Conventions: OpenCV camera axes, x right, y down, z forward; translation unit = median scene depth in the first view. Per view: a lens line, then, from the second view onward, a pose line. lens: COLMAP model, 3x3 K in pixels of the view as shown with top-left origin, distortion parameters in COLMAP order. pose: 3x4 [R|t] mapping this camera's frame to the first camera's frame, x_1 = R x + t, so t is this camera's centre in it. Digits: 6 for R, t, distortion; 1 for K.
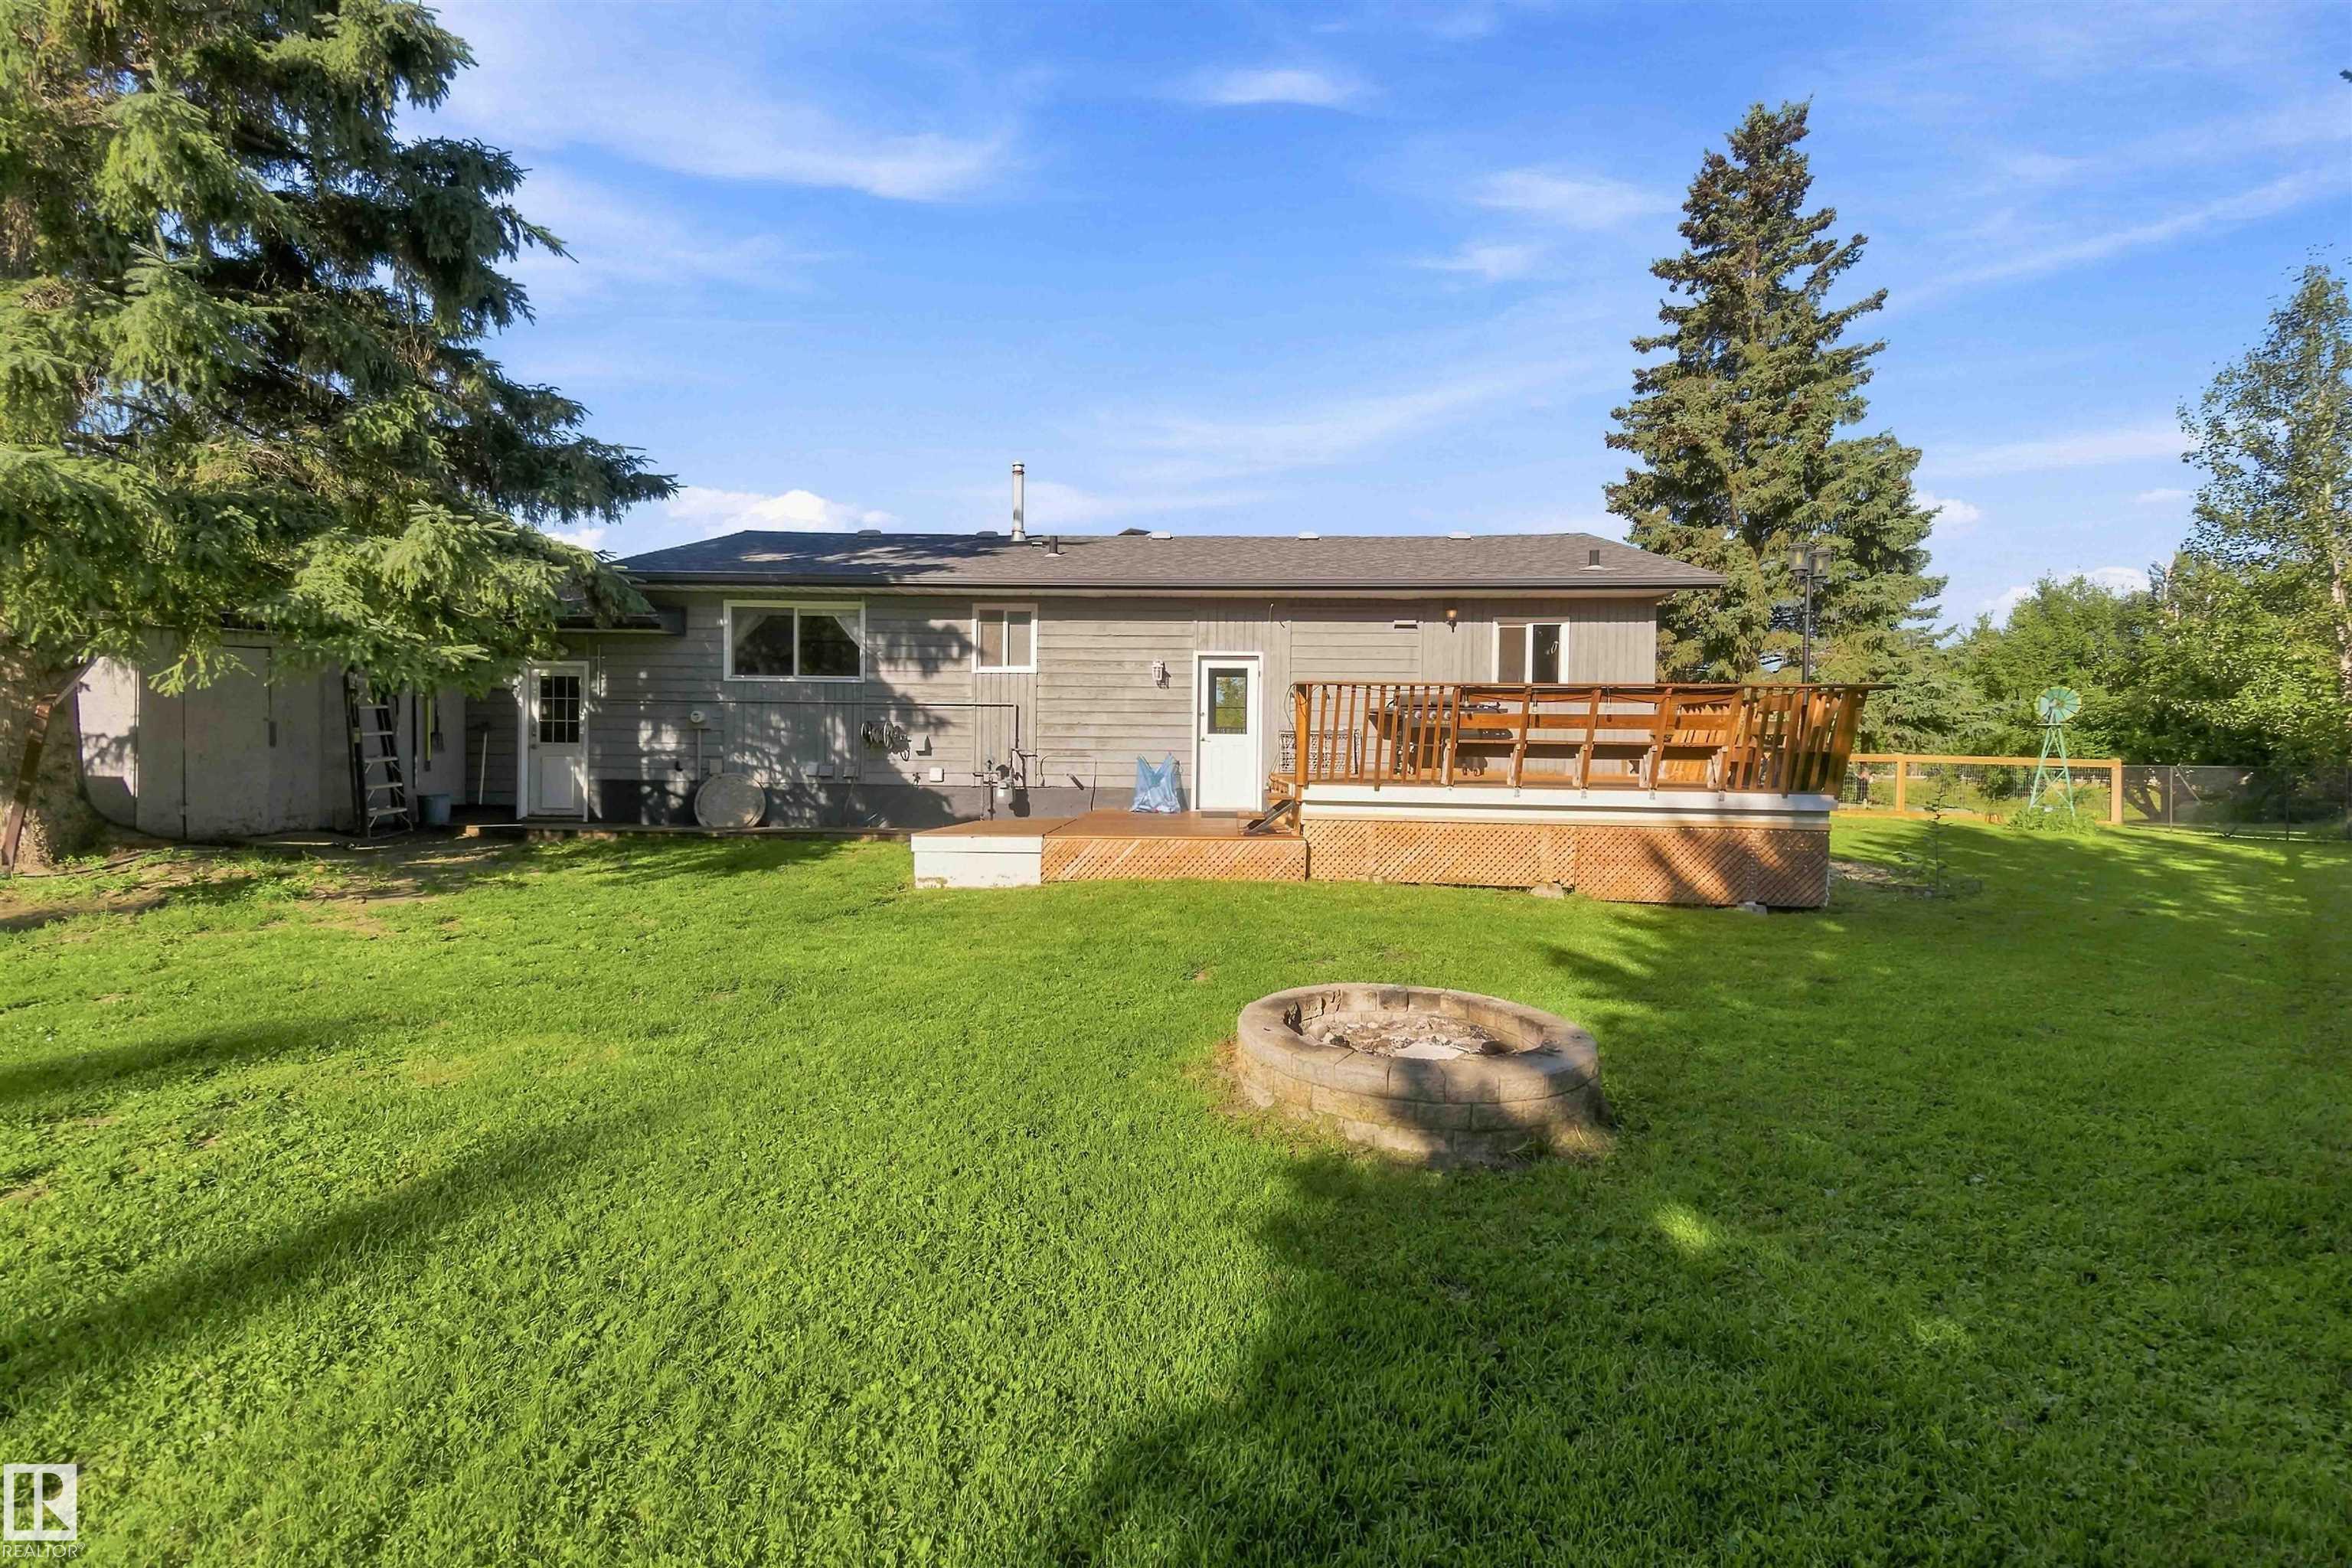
lens RADIAL K [[988.7, 0, 1170.5], [0, 988.7, 780.5], [0, 0, 1]] dist [0.022292, -0.000640]
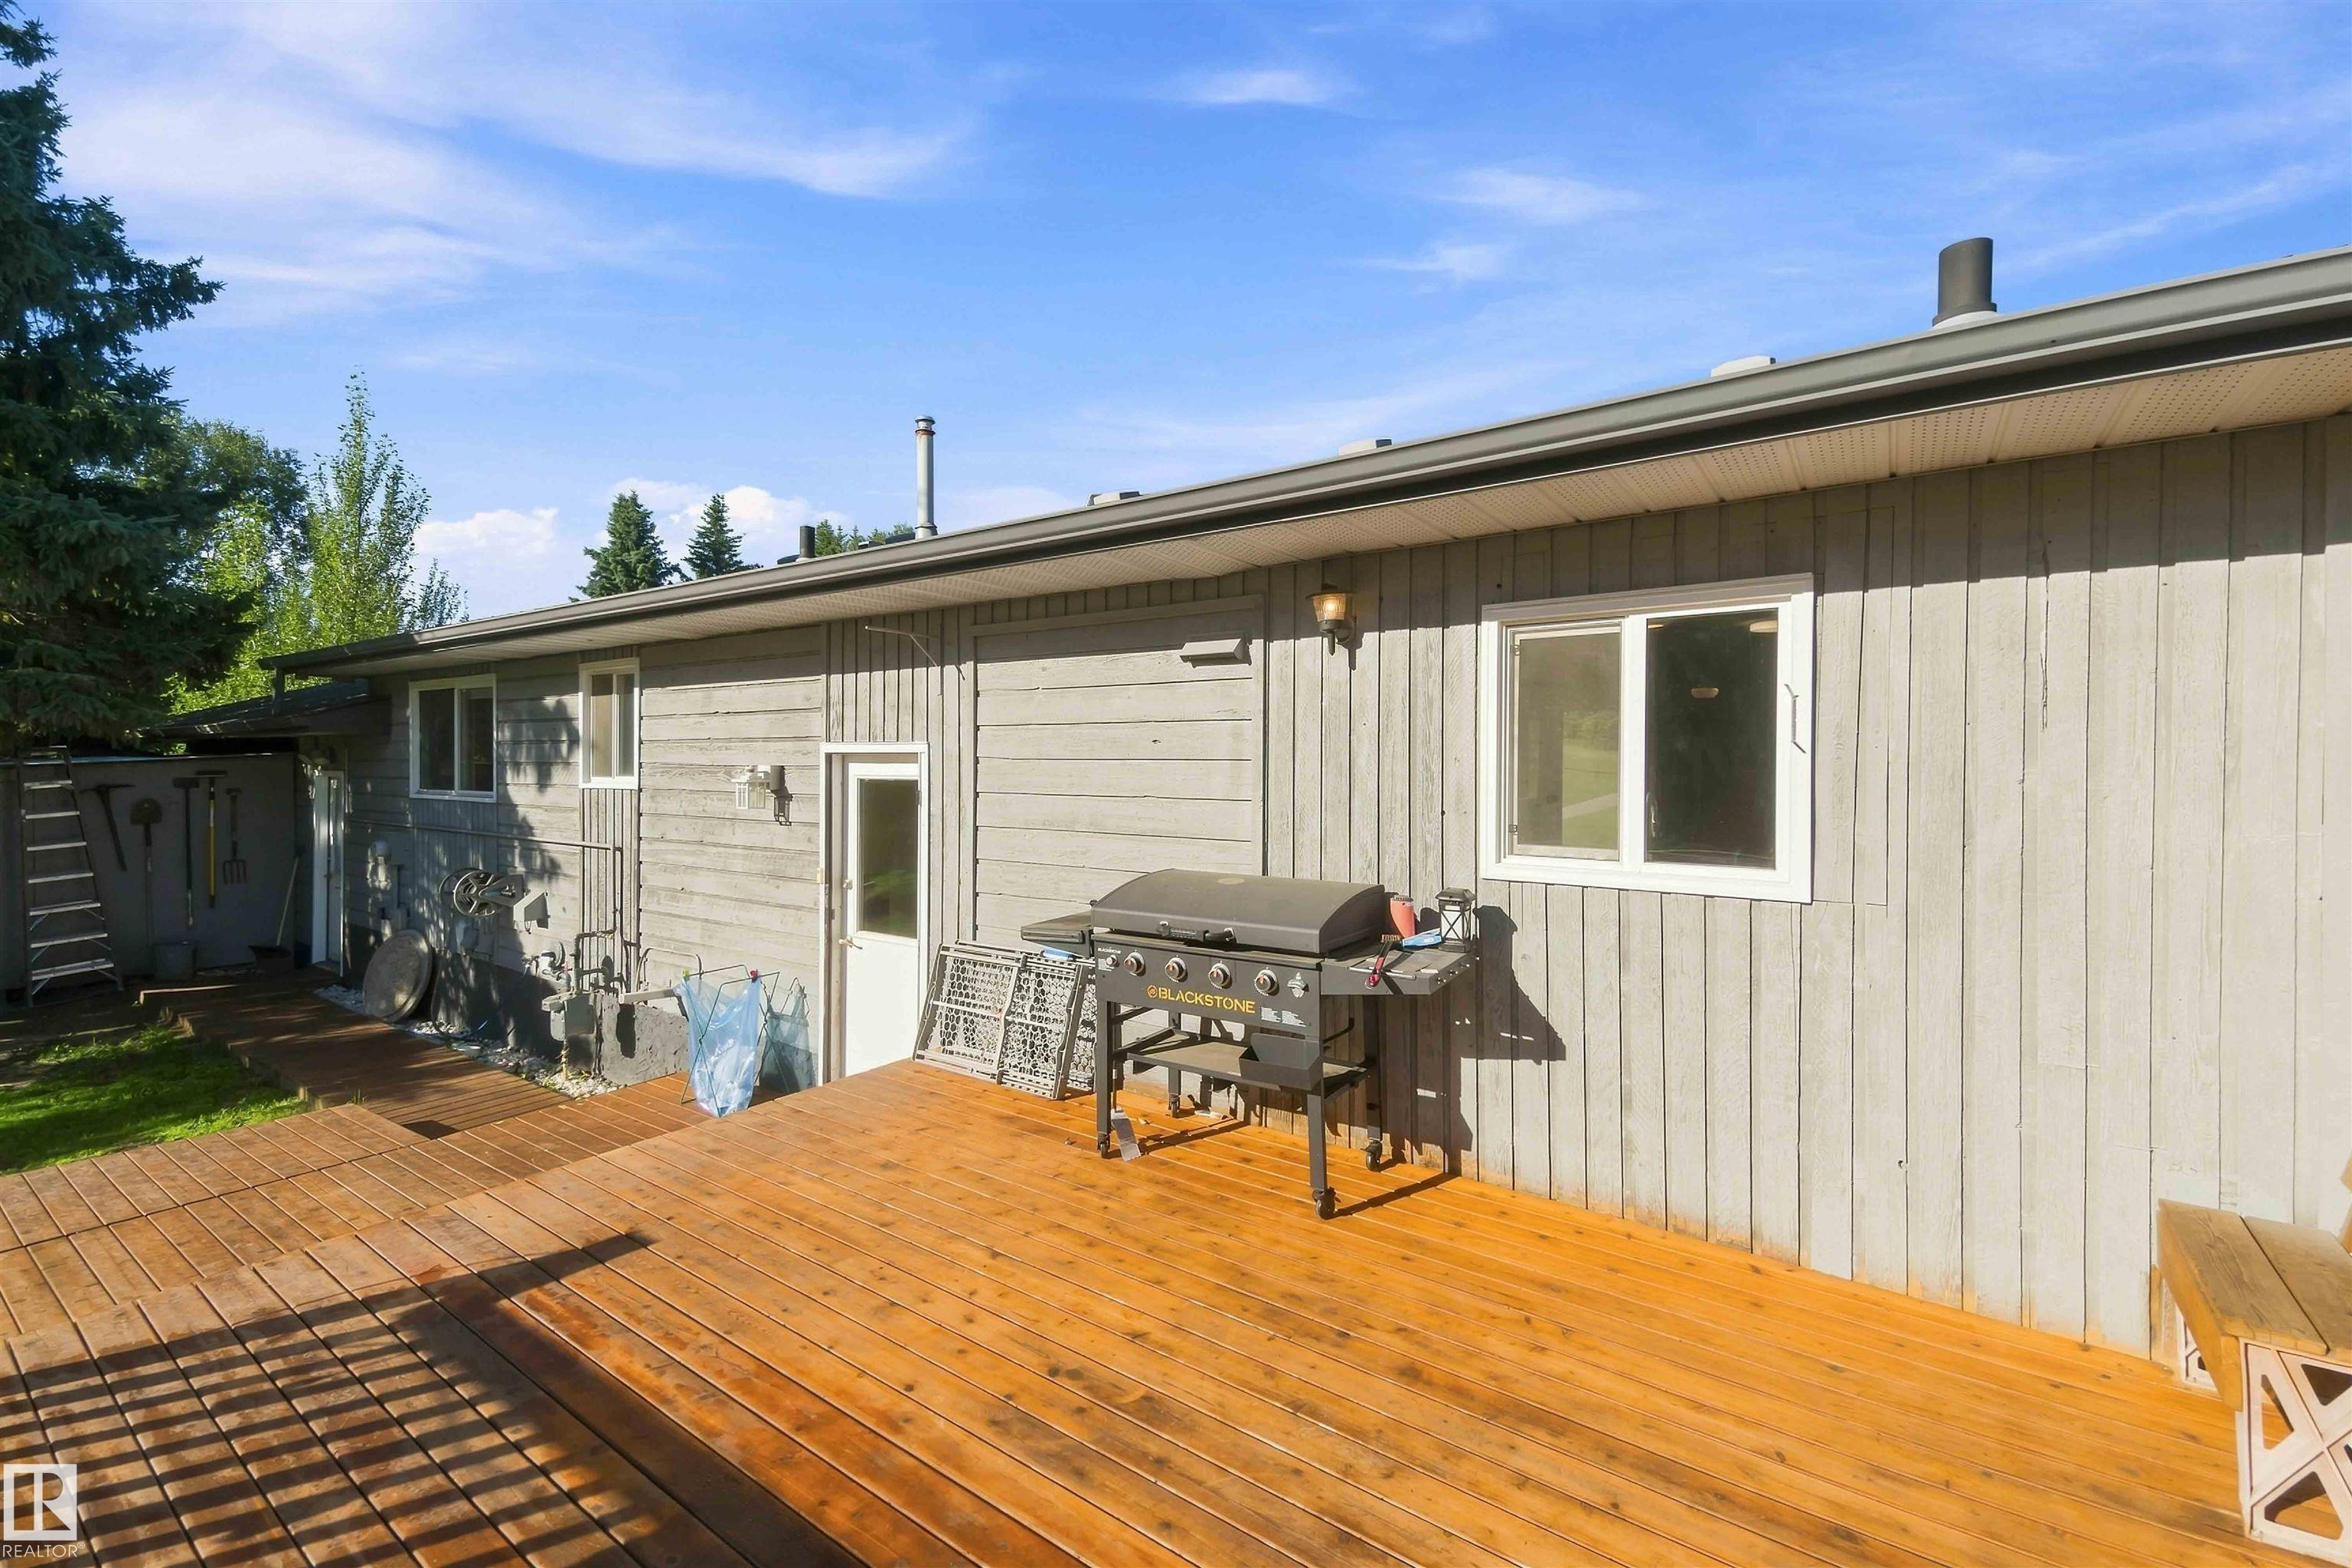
lens RADIAL K [[988.7, 0, 1170.5], [0, 988.7, 780.5], [0, 0, 1]] dist [0.022292, -0.000640]
pose [[0.871506, -0.007621, -0.490326, 0.252389], [0.003945, 0.999956, -0.008530, -0.075932], [0.490369, 0.005499, 0.871498, 0.476531]]
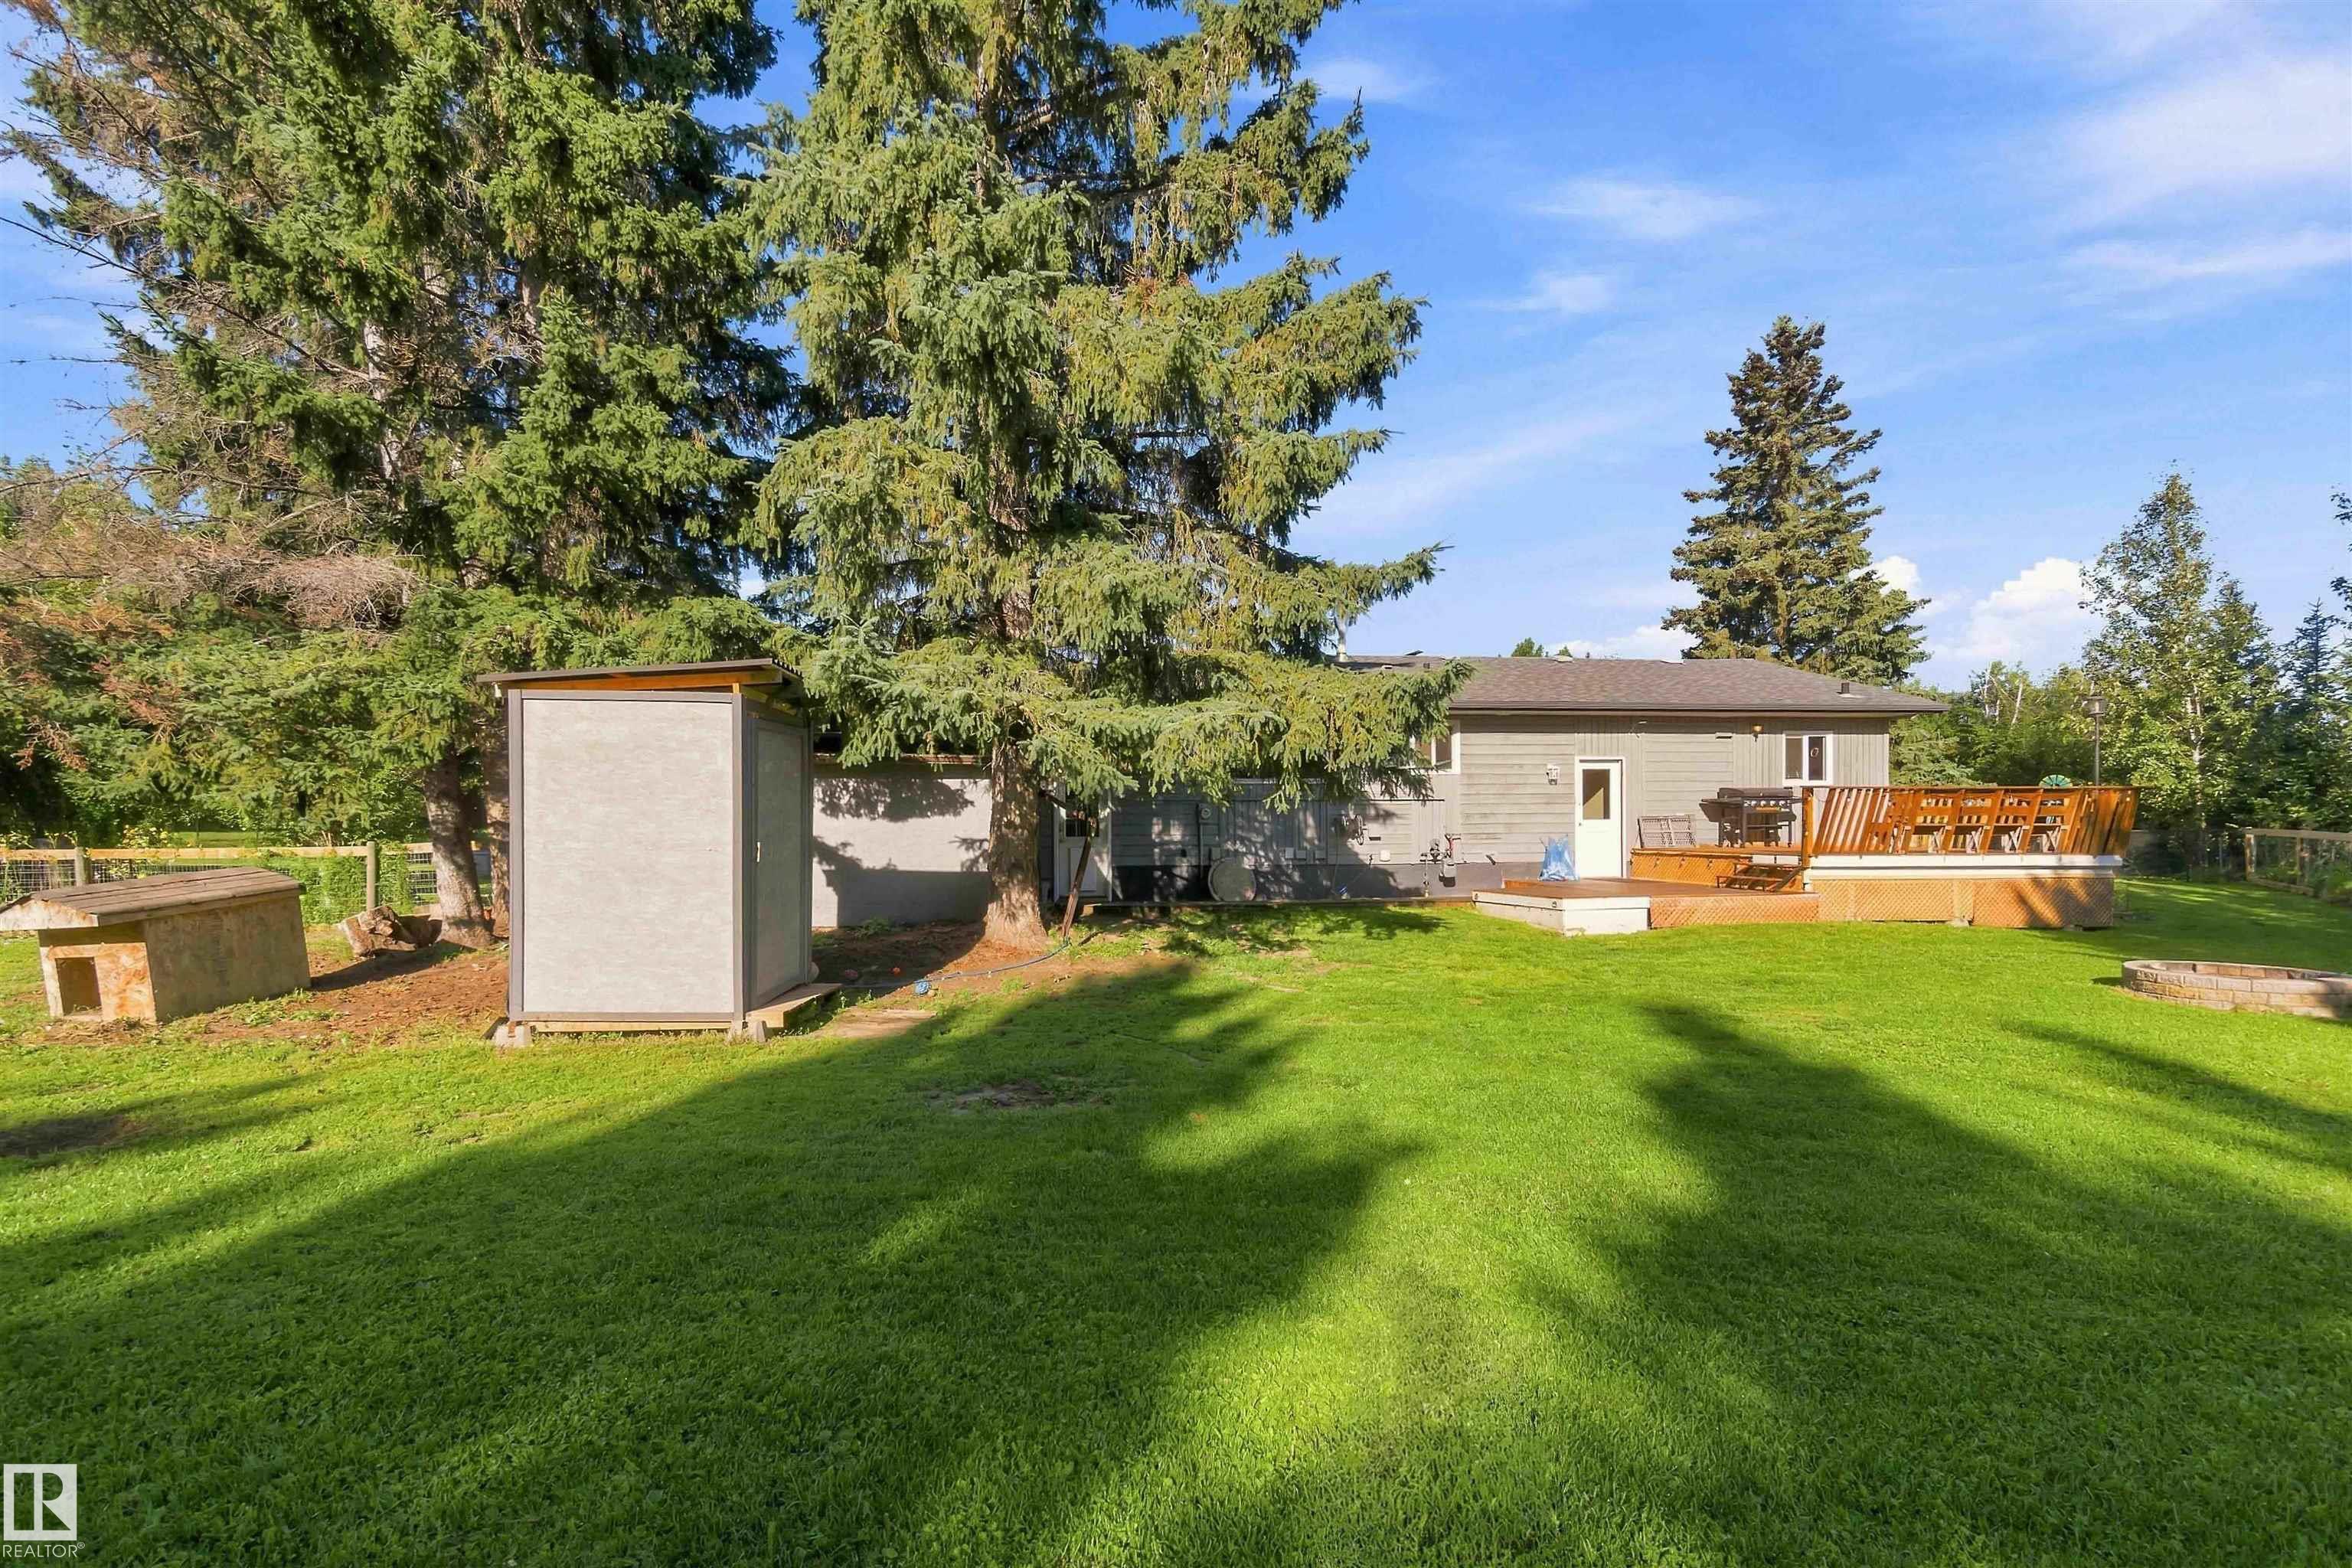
lens RADIAL K [[1021.5, 0, 1109.7], [0, 1021.5, 856.5], [0, 0, 1]] dist [0.000698, -0.000287]
pose [[0.987004, -0.022248, 0.159148, -0.532449], [0.022877, 0.999736, -0.002120, -0.007099], [-0.159059, 0.005734, 0.987252, -0.153160]]
